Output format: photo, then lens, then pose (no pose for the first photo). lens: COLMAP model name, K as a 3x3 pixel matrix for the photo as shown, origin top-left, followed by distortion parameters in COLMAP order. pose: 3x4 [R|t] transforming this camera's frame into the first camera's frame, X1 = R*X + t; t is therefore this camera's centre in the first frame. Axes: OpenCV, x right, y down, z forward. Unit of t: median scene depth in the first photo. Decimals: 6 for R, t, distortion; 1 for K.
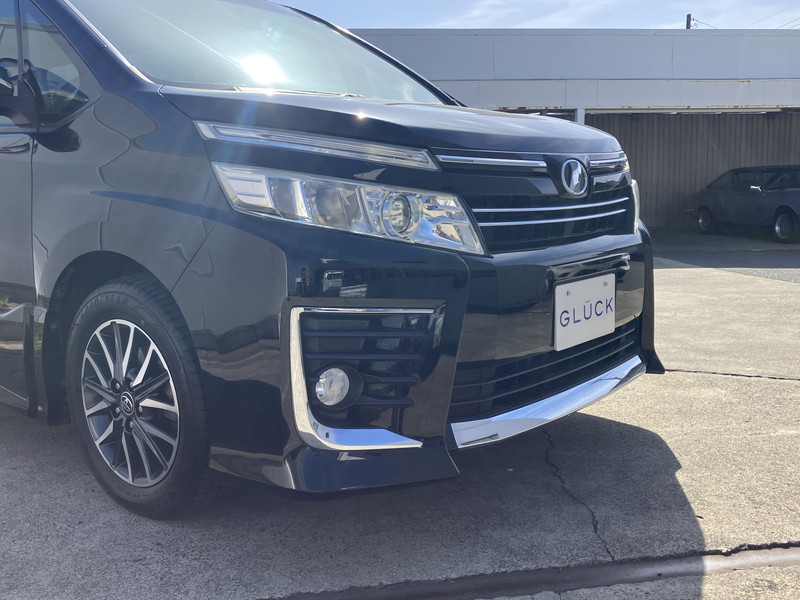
lens RADIAL K [[846.0, 0, 396.0], [0, 846.0, 291.9], [0, 0, 1]] dist [-0.014183, 0.000000]
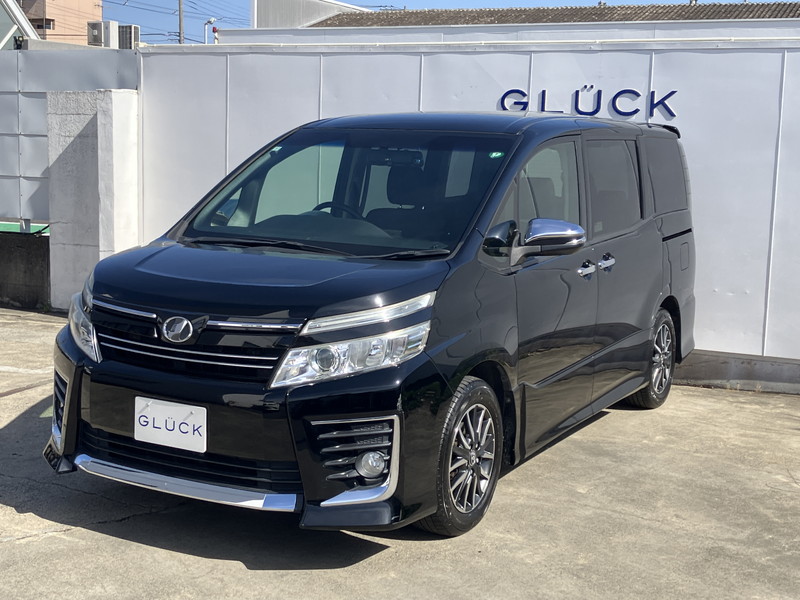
lens RADIAL K [[1124.5, 0, 408.2], [0, 1124.5, 294.3], [0, 0, 1]] dist [0.036853, 0.000000]
pose [[0.186408, 0.149942, -0.970963, 2.376114], [-0.174790, 0.977581, 0.117407, -0.544707], [0.966799, 0.147829, 0.208437, 1.098398]]
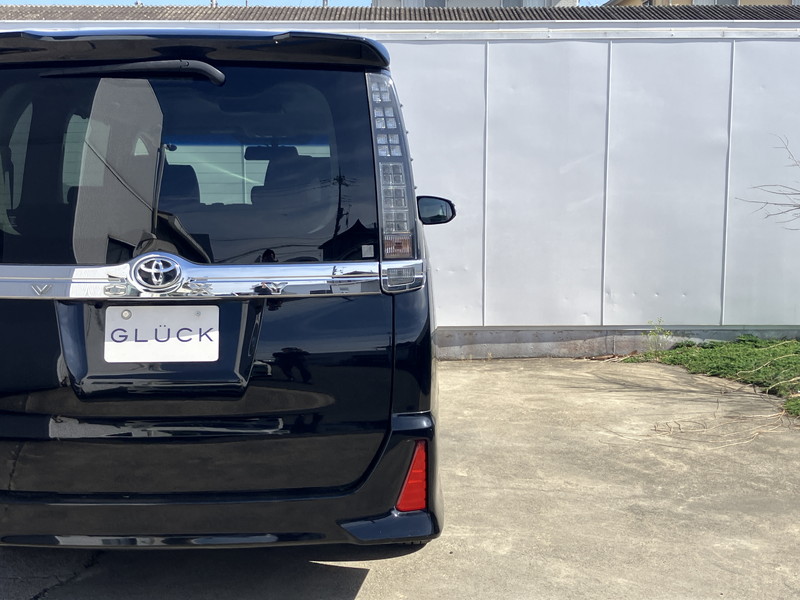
lens RADIAL K [[1061.2, 0, 404.7], [0, 1061.2, 303.9], [0, 0, 1]] dist [0.044577, 0.000000]
pose [[0.591433, 0.129186, -0.795938, 1.799195], [-0.125399, 0.989809, 0.067473, -0.399389], [0.796544, 0.059904, 0.601606, 0.463418]]
